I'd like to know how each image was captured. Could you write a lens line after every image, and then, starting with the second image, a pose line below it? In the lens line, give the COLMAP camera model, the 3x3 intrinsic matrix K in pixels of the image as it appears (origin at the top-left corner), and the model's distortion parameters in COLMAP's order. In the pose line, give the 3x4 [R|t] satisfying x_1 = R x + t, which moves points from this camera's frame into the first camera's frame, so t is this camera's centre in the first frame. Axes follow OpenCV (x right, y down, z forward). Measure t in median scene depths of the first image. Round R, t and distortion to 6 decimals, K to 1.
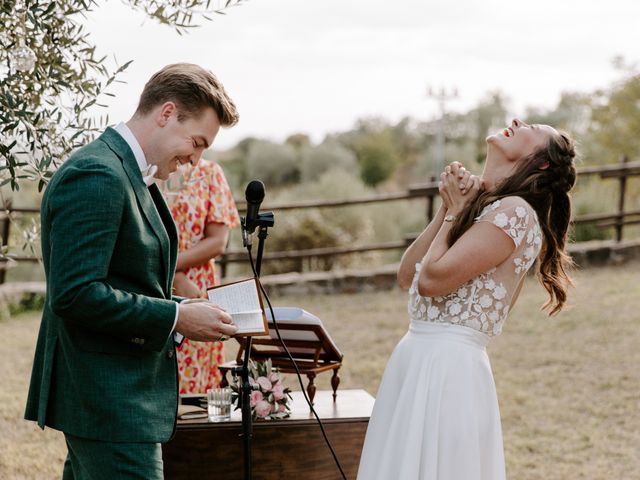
lens RADIAL K [[1161.8, 0, 320.0], [0, 1161.8, 240.0], [0, 0, 1]] dist [0.022677, 0.011748]
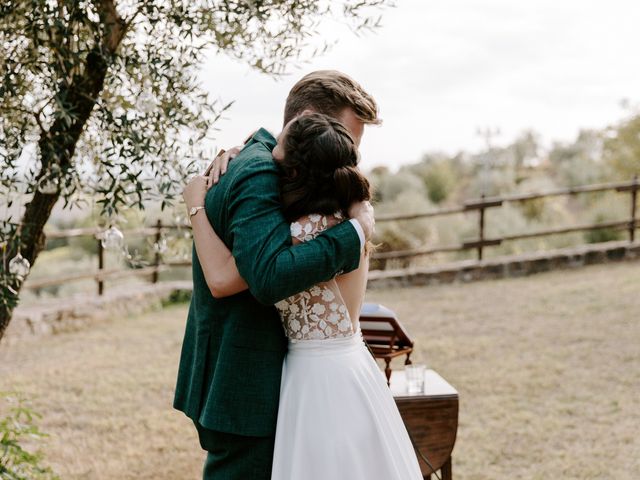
lens RADIAL K [[1161.8, 0, 320.0], [0, 1161.8, 240.0], [0, 0, 1]] dist [0.022677, 0.011748]
pose [[0.998341, -0.020252, -0.053903, -0.013414], [0.019833, 0.999769, -0.008300, 0.002882], [0.054059, 0.007217, 0.998512, -0.262626]]
